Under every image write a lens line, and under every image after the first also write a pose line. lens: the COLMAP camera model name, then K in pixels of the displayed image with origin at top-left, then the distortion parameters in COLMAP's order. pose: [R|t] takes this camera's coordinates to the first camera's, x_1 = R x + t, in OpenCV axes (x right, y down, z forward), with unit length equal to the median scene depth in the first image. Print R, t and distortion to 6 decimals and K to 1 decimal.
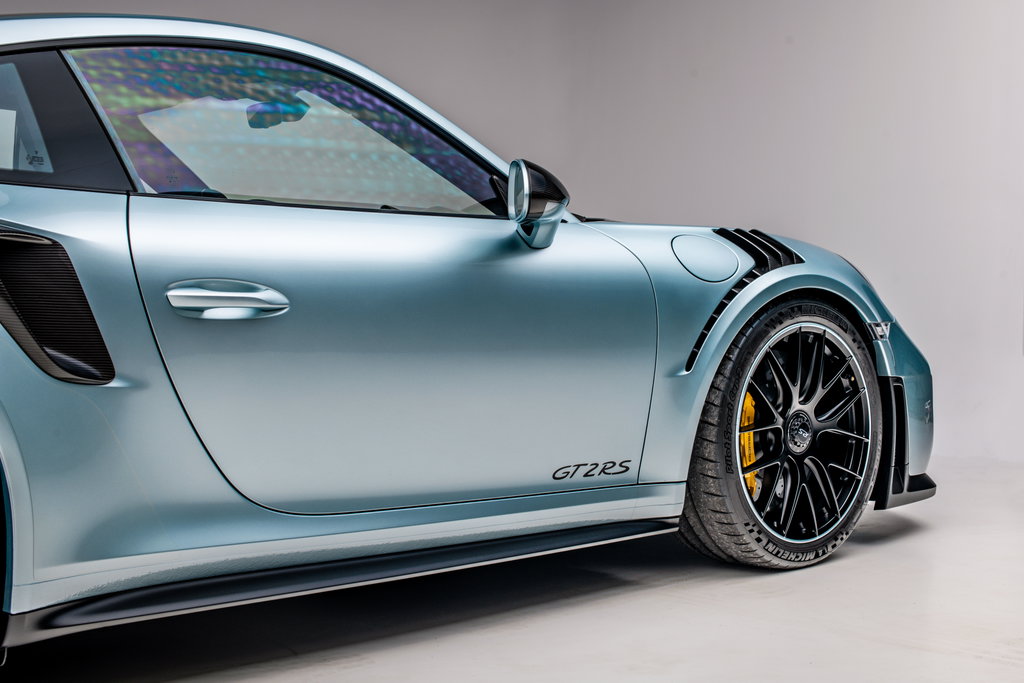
lens RADIAL K [[1601.4, 0, 525.3], [0, 1601.4, 341.8], [0, 0, 1]] dist [-0.099538, 0.098236]
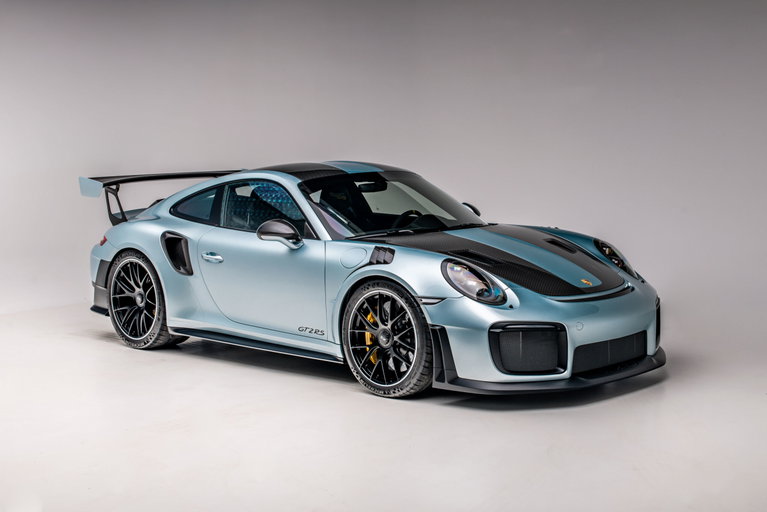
lens RADIAL K [[1199.5, 0, 393.4], [0, 1199.5, 256.2], [0, 0, 1]] dist [-0.099538, 0.098236]
pose [[0.064102, 0.106989, -0.992192, 2.044420], [-0.030410, 0.993984, 0.105217, -0.263740], [0.997480, 0.023428, 0.066970, 0.982127]]
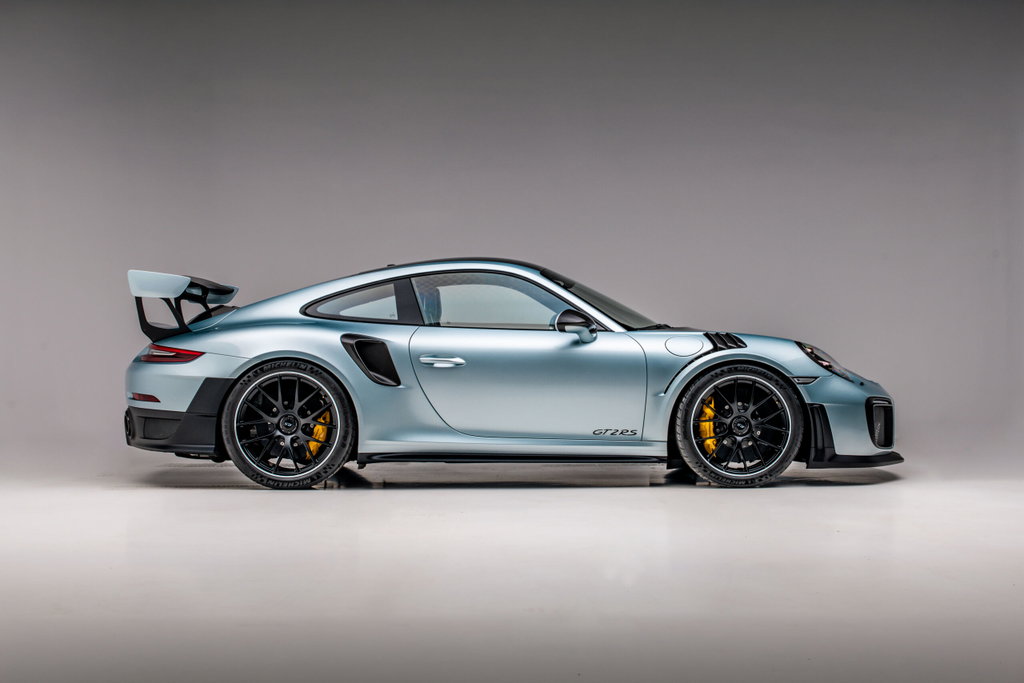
lens RADIAL K [[1535.6, 0, 512.0], [0, 1535.6, 341.5], [0, 0, 1]] dist [-0.114078, -0.039777]
pose [[0.732755, 0.002207, -0.680488, 1.504779], [-0.032370, 0.998976, -0.031615, 0.019920], [0.679722, 0.045194, 0.732076, -0.827883]]
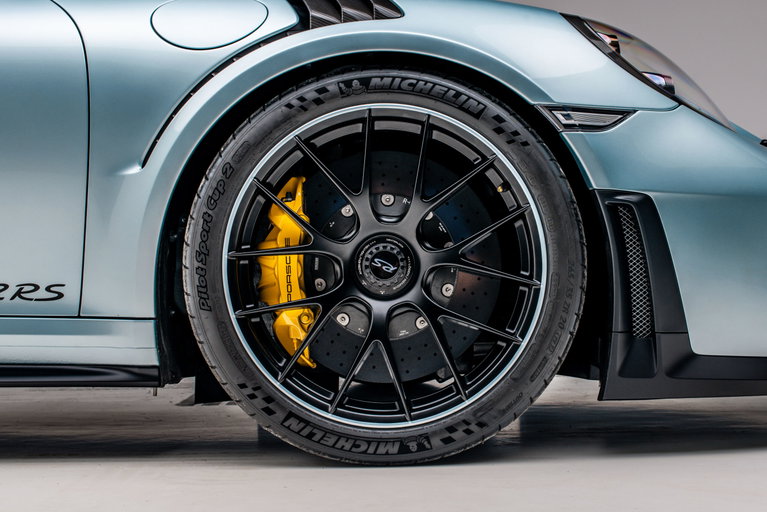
lens RADIAL K [[1199.5, 0, 393.4], [0, 1199.5, 256.2], [0, 0, 1]] dist [-0.099538, 0.098236]
pose [[0.735387, -0.020297, -0.677344, 0.574103], [-0.020293, 0.998443, -0.051951, 0.087381], [0.677344, 0.051950, 0.733830, 0.687526]]
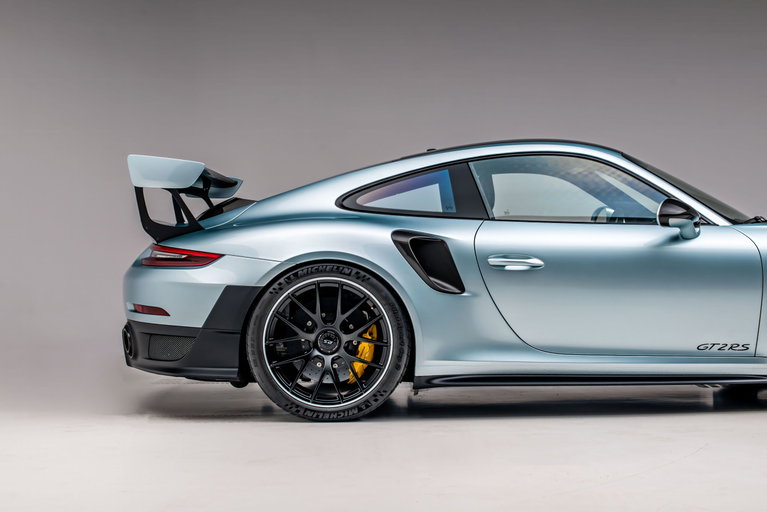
lens RADIAL K [[1199.5, 0, 393.4], [0, 1199.5, 256.2], [0, 0, 1]] dist [-0.099538, 0.098236]
pose [[0.739861, 0.007280, -0.672721, 0.737611], [-0.024571, 0.999567, -0.016205, -0.000664], [0.672311, 0.028519, 0.739719, -0.401897]]
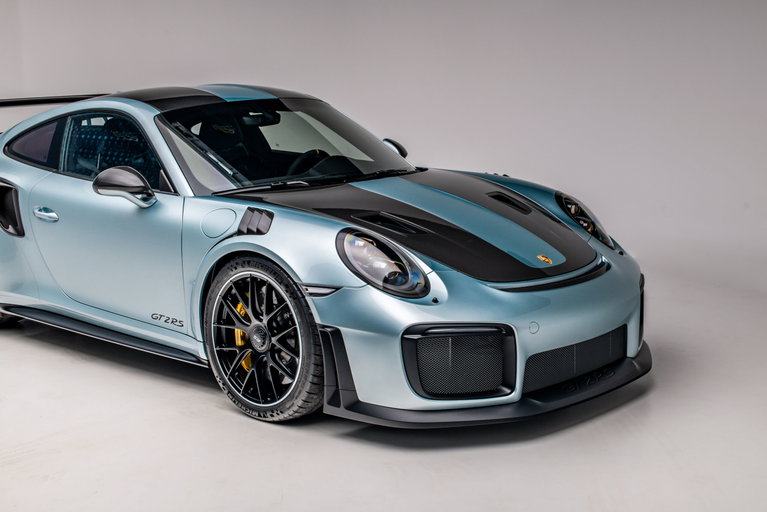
lens RADIAL K [[1170.4, 0, 383.5], [0, 1170.4, 256.0], [0, 0, 1]] dist [-0.102526, 0.019981]
pose [[0.087098, 0.178589, -0.980061, 1.459381], [-0.035648, 0.983728, 0.176089, -0.261496], [0.995562, 0.019600, 0.092047, 1.113492]]
